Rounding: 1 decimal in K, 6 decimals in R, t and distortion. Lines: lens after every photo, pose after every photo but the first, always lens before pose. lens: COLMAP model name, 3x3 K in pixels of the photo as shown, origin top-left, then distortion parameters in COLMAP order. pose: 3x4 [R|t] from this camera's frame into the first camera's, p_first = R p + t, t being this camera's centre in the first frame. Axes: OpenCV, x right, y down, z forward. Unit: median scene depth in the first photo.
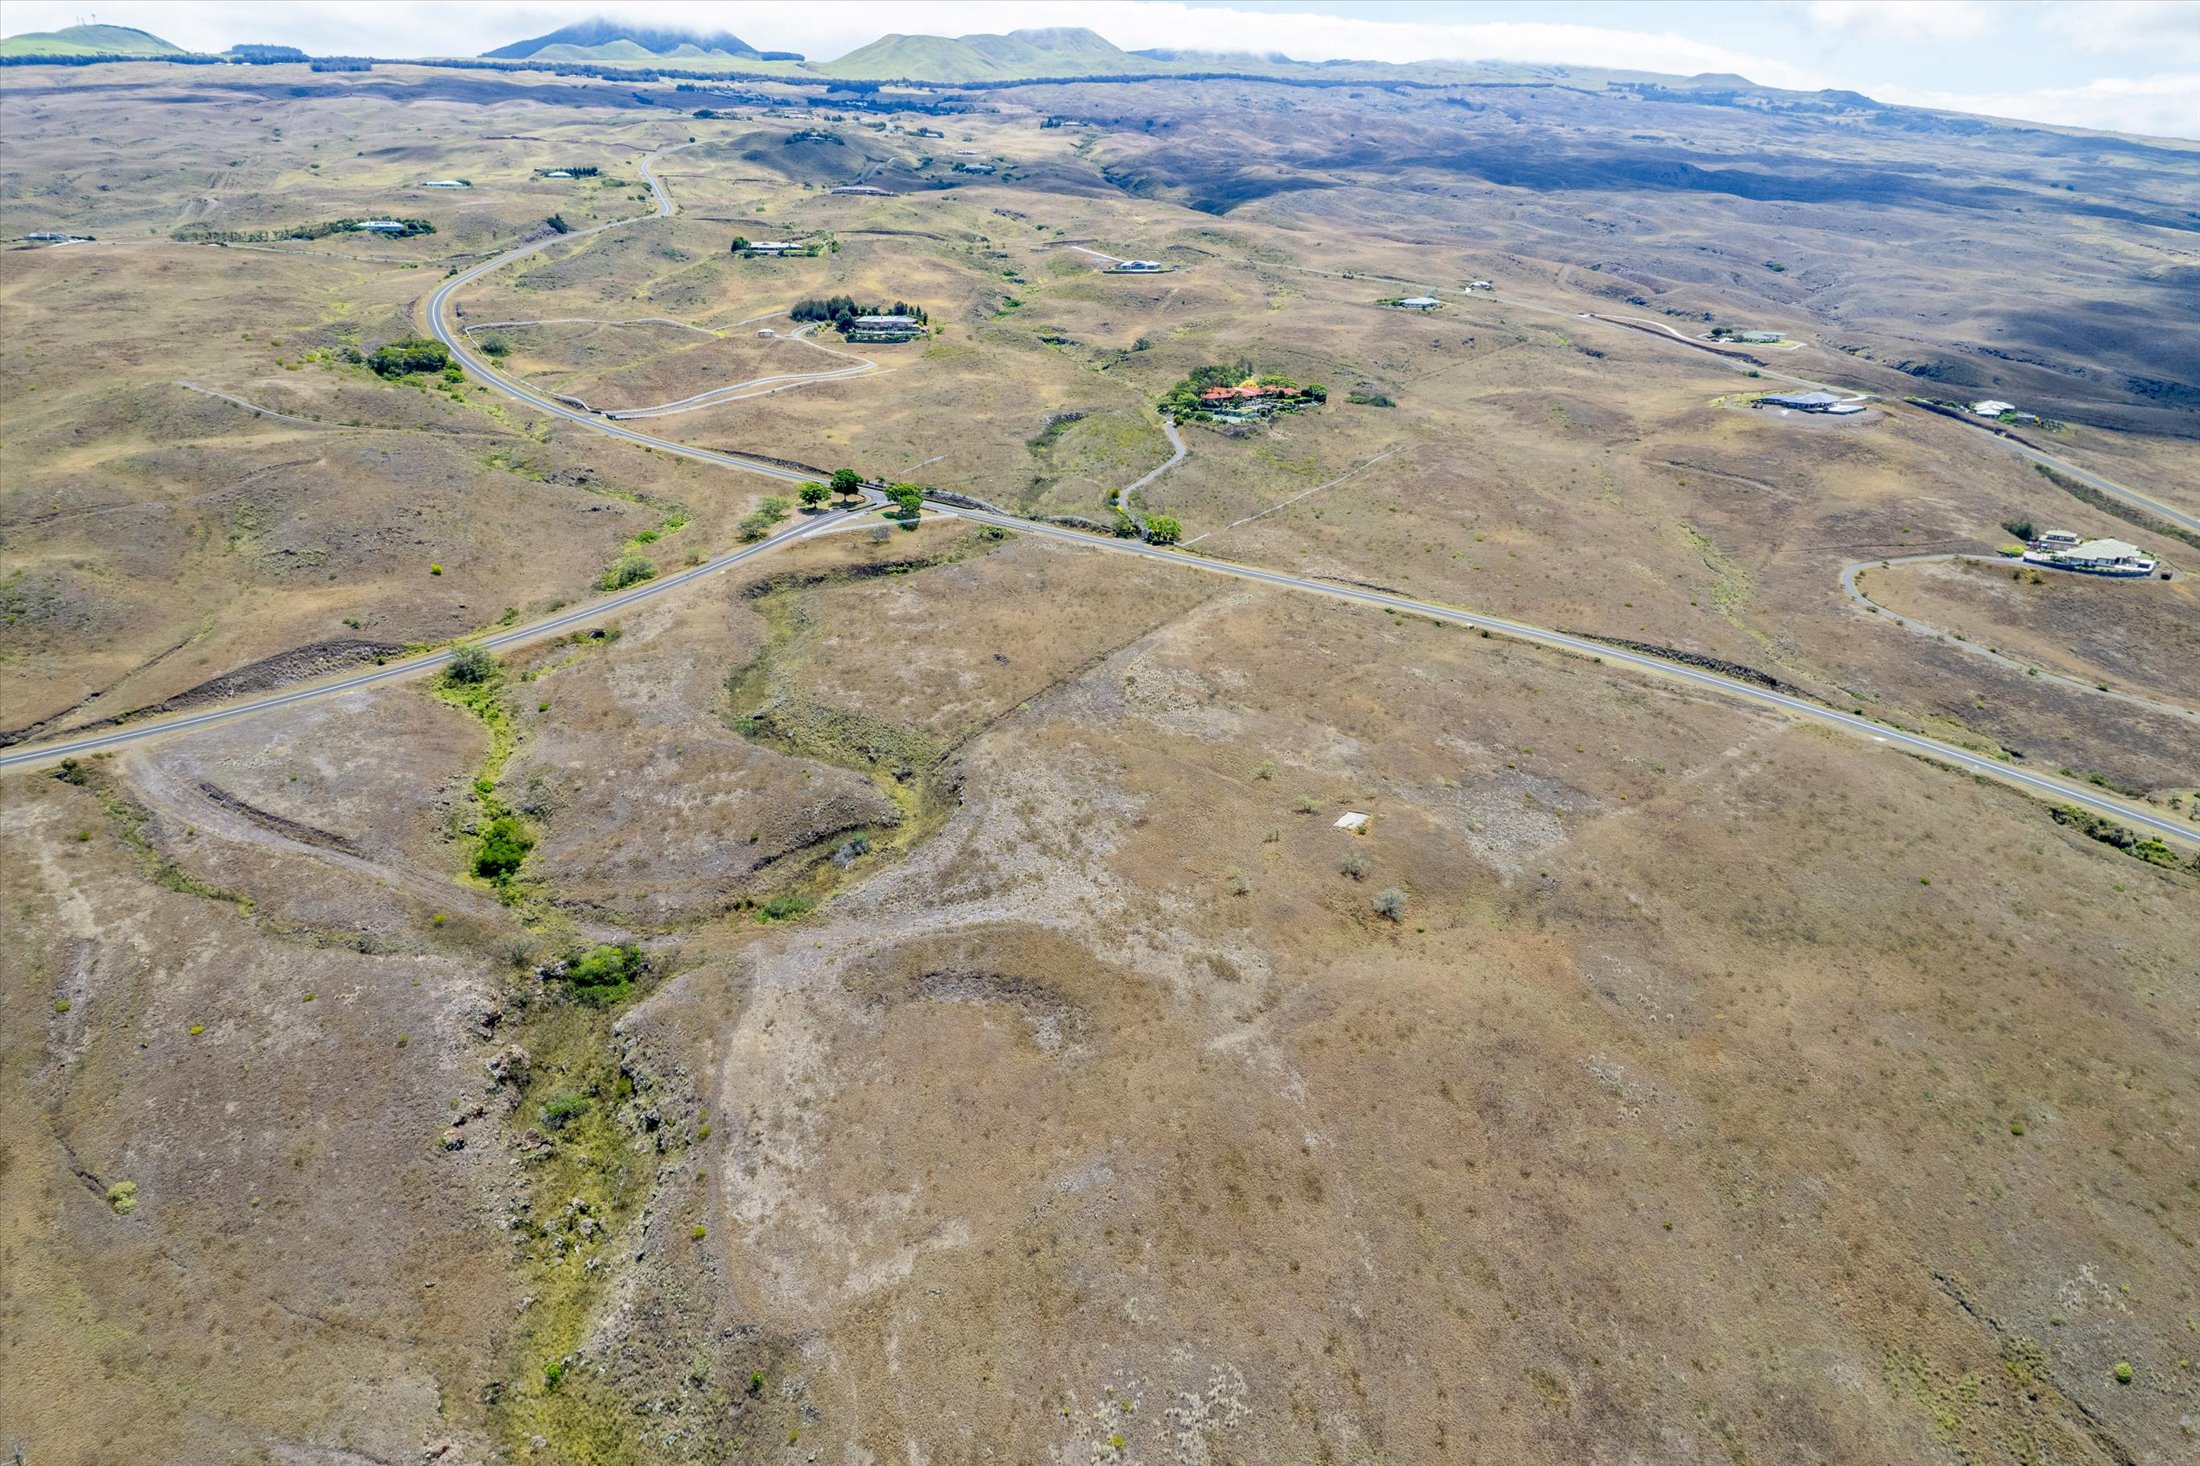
lens RADIAL K [[1330.9, 0, 1101.7], [0, 1330.9, 794.7], [0, 0, 1]] dist [0.084299, -0.059665]
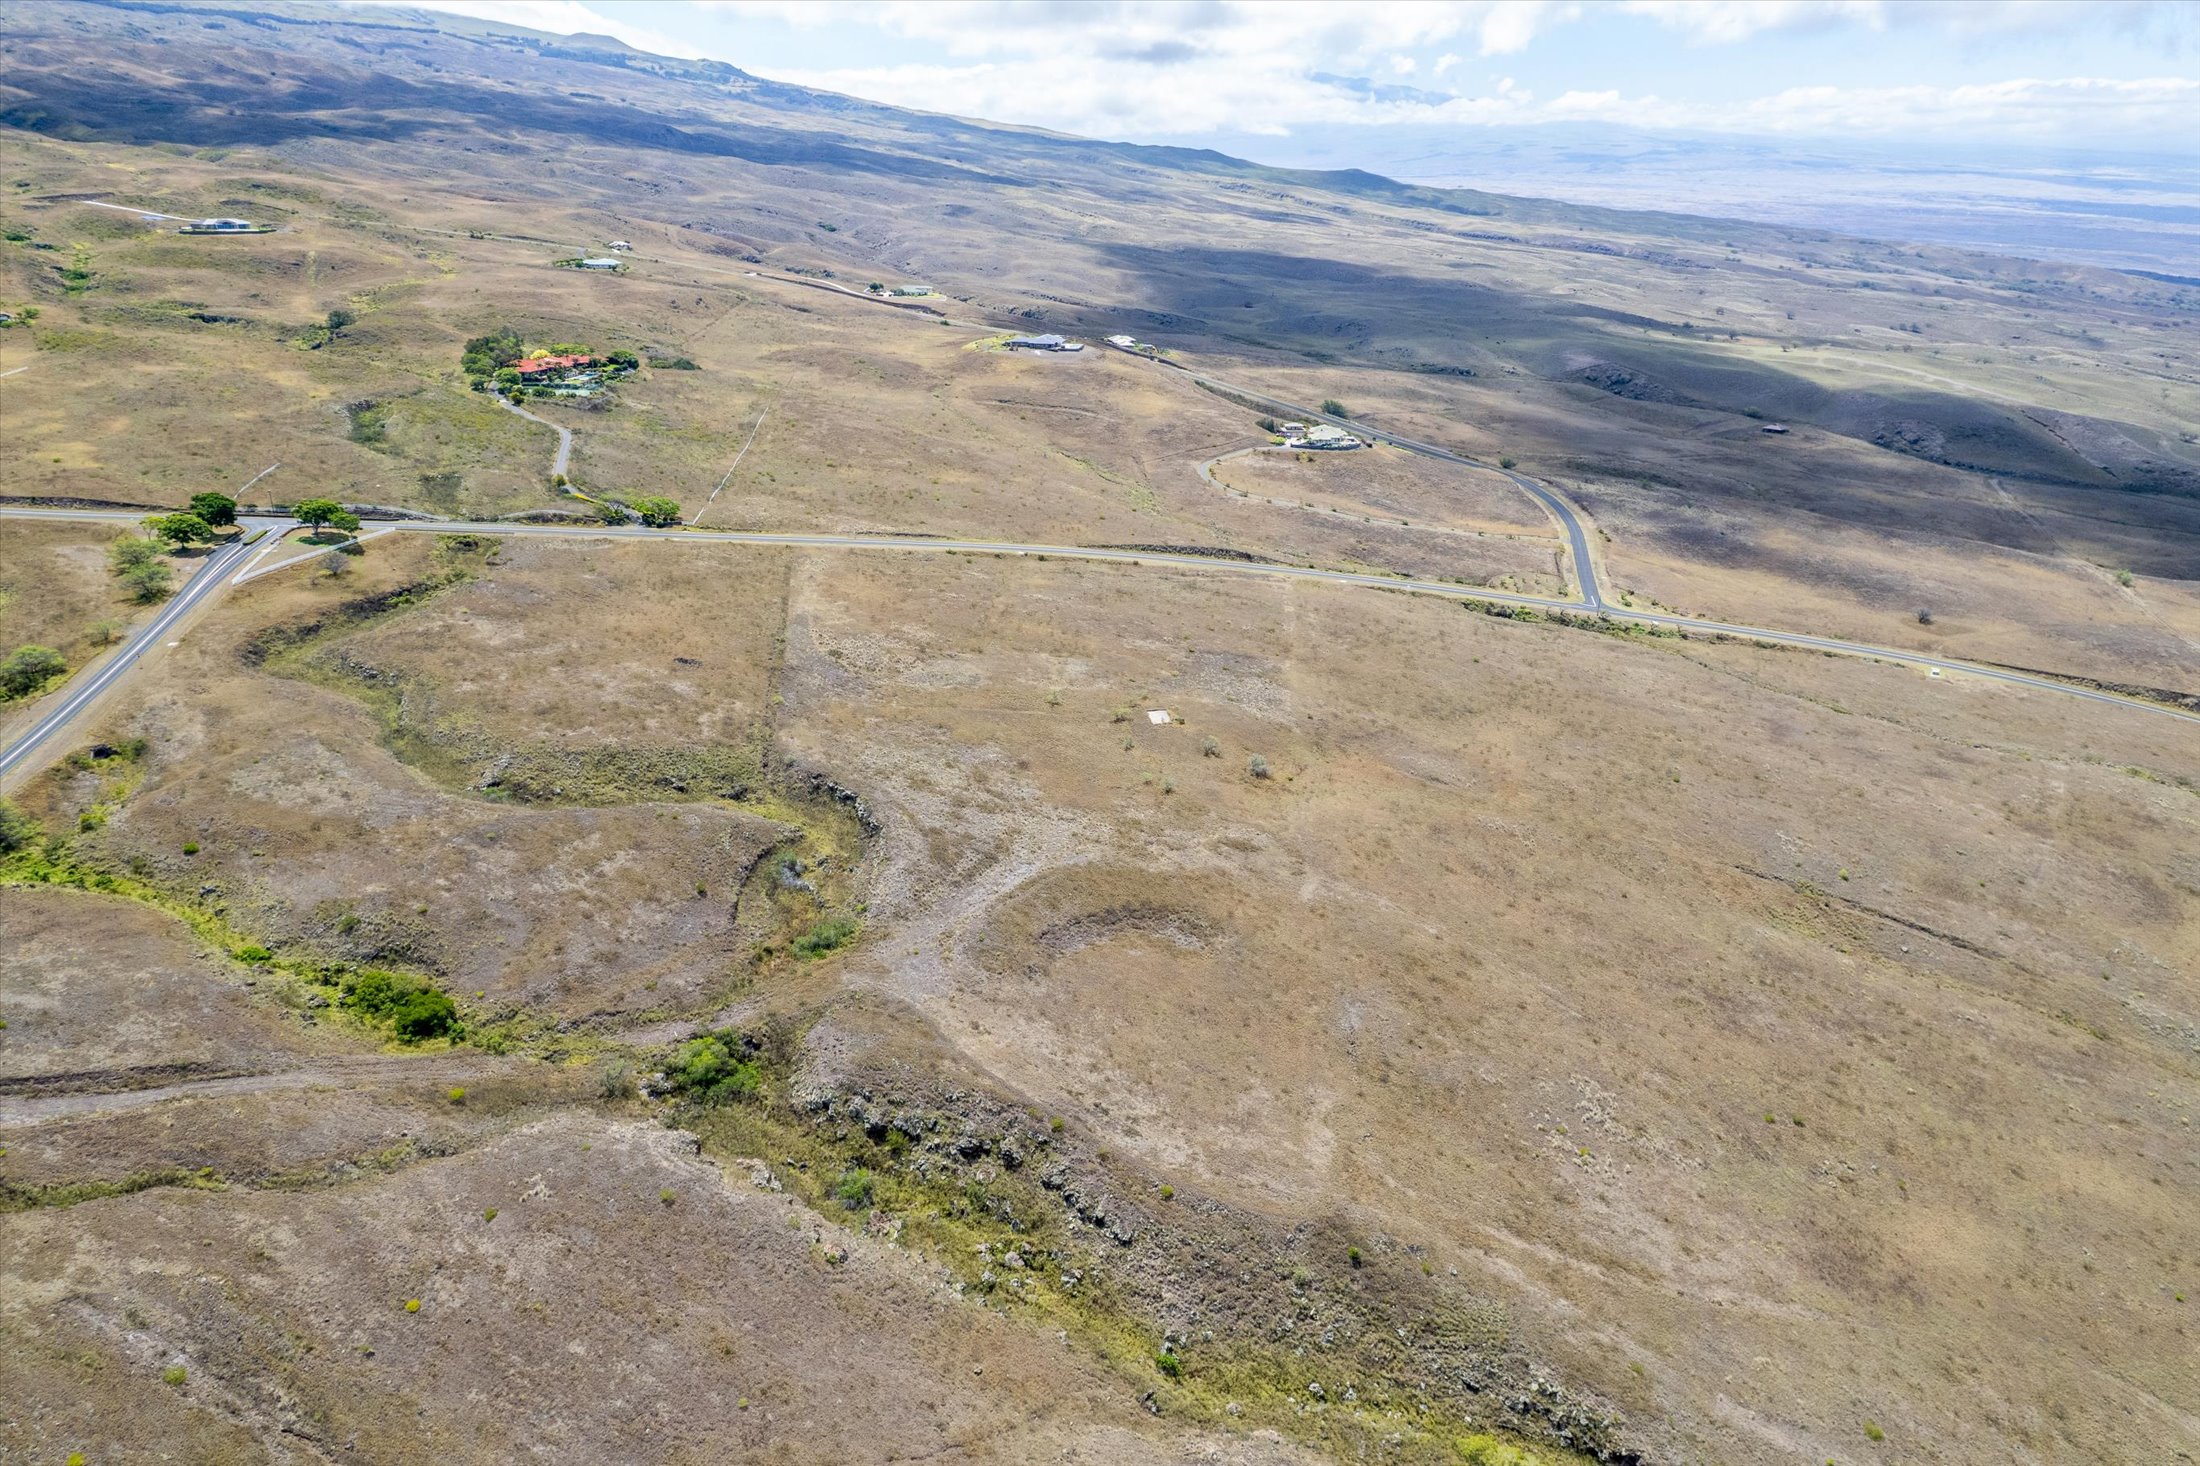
lens RADIAL K [[1330.9, 0, 1101.7], [0, 1330.9, 794.7], [0, 0, 1]] dist [0.084299, -0.059665]
pose [[0.753235, -0.270590, 0.599515, -0.400274], [0.255398, 0.960265, 0.112530, -0.041725], [-0.606143, 0.068353, 0.792413, 0.096334]]
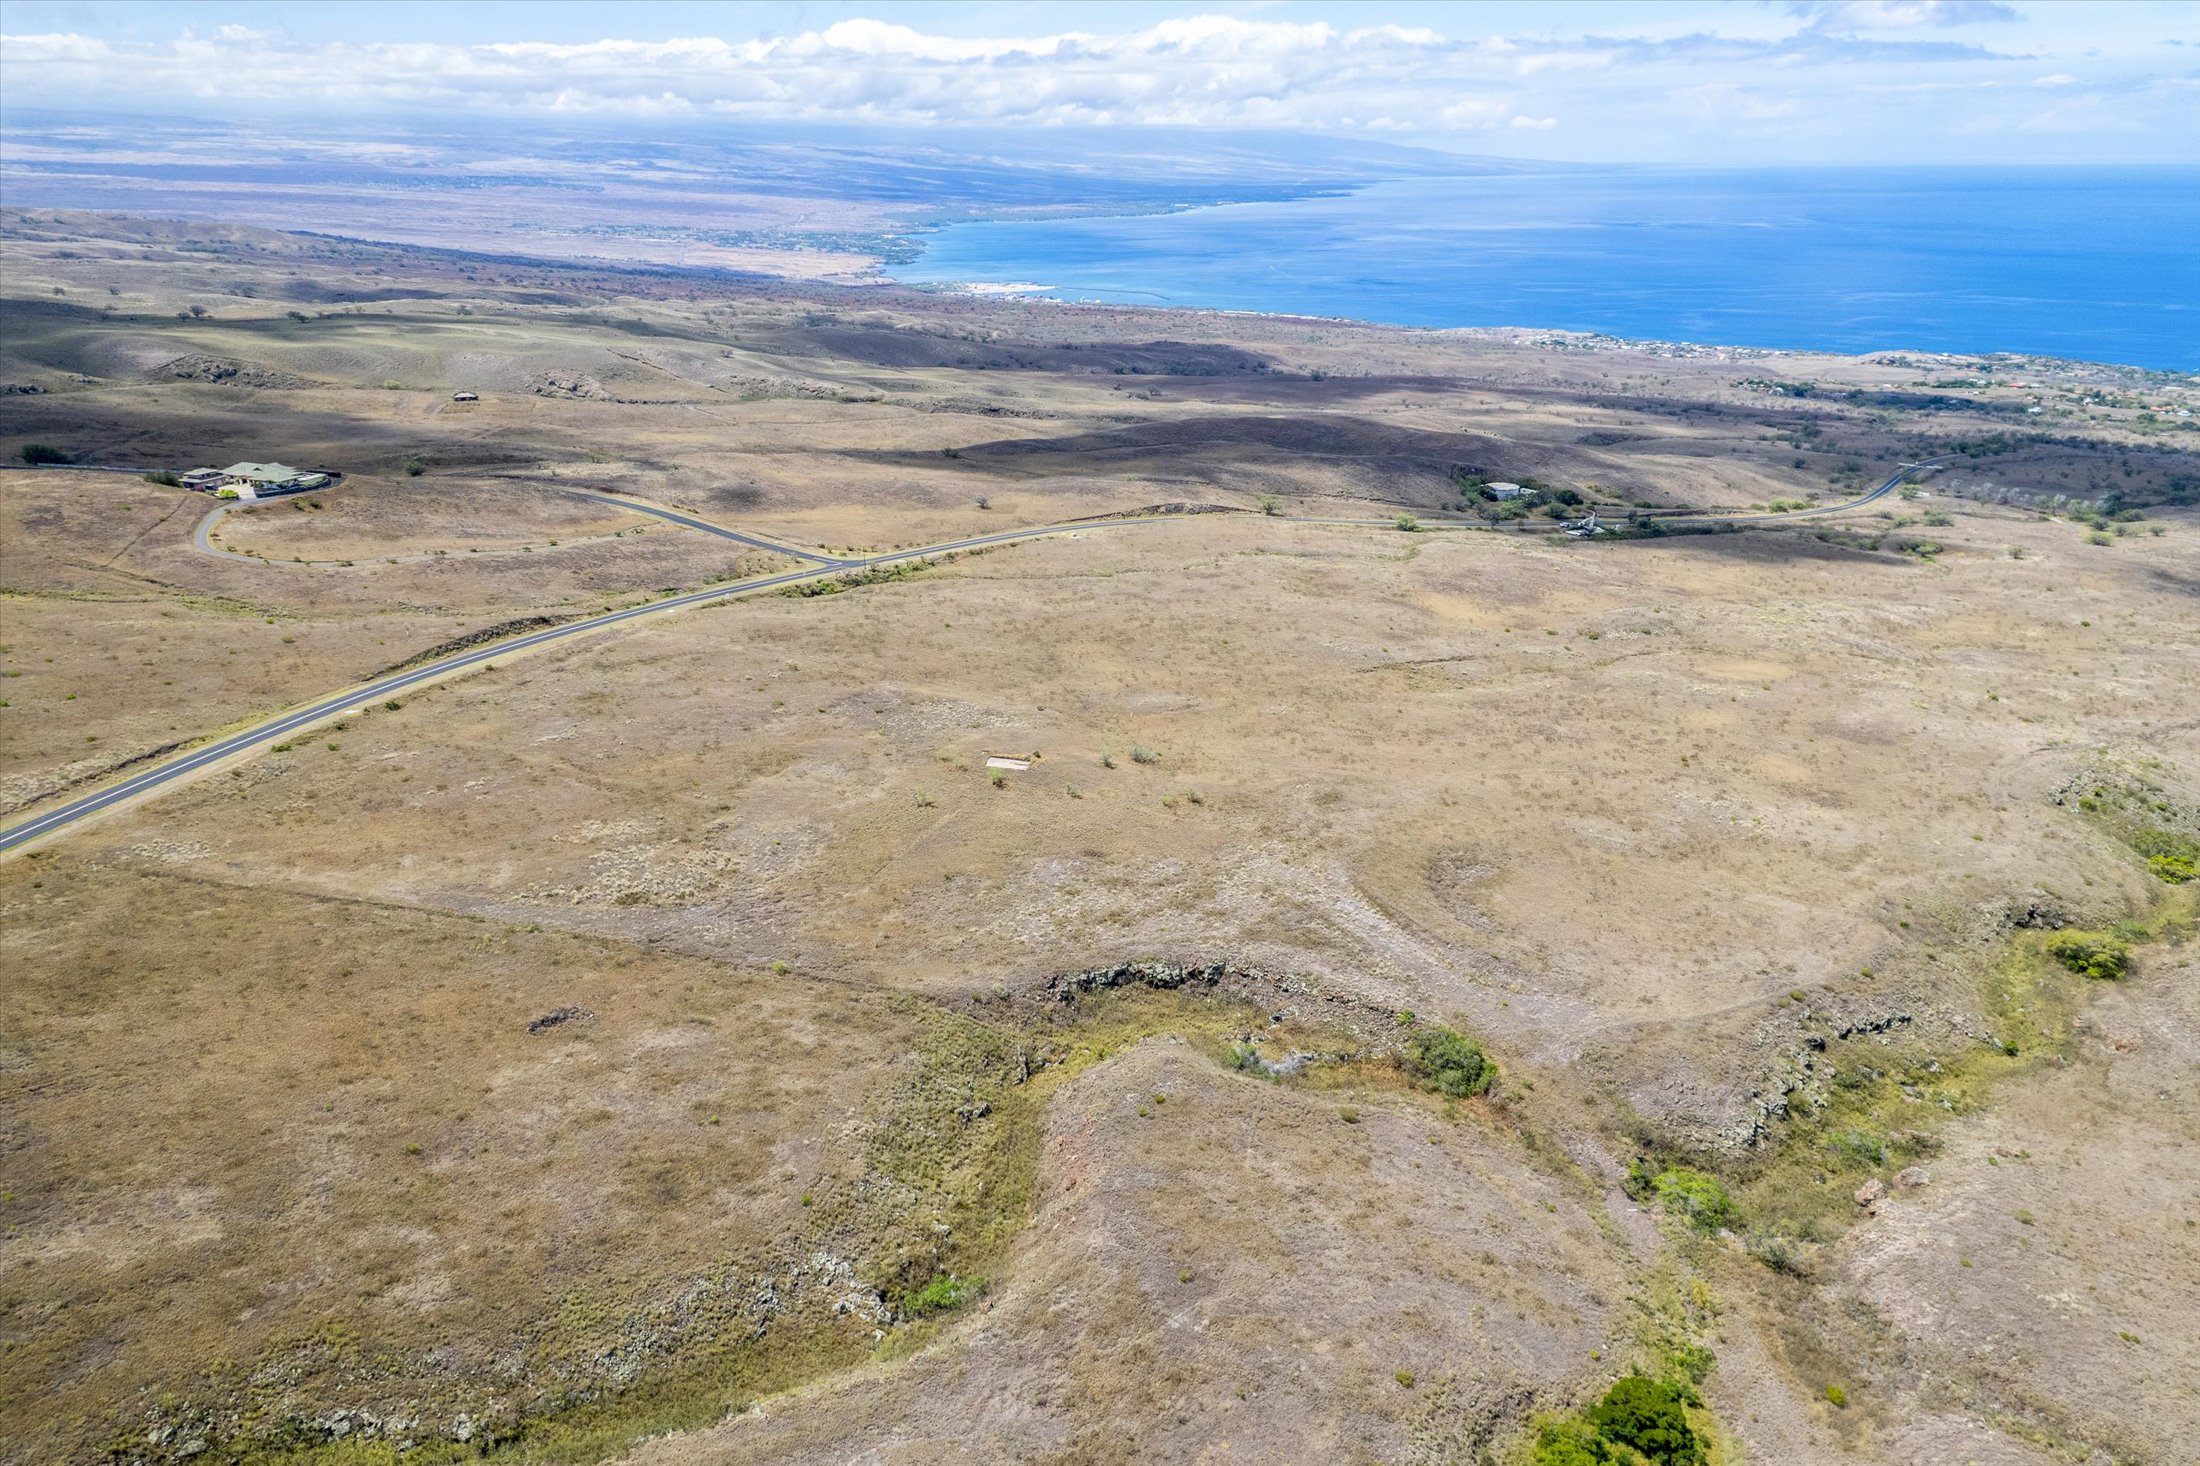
lens RADIAL K [[1351.4, 0, 1106.0], [0, 1351.4, 783.6], [0, 0, 1]] dist [0.088570, -0.062407]
pose [[-0.324606, -0.401573, 0.856370, -0.494373], [0.377249, 0.775299, 0.506552, -0.319198], [-0.867361, 0.487494, -0.100174, 0.760185]]
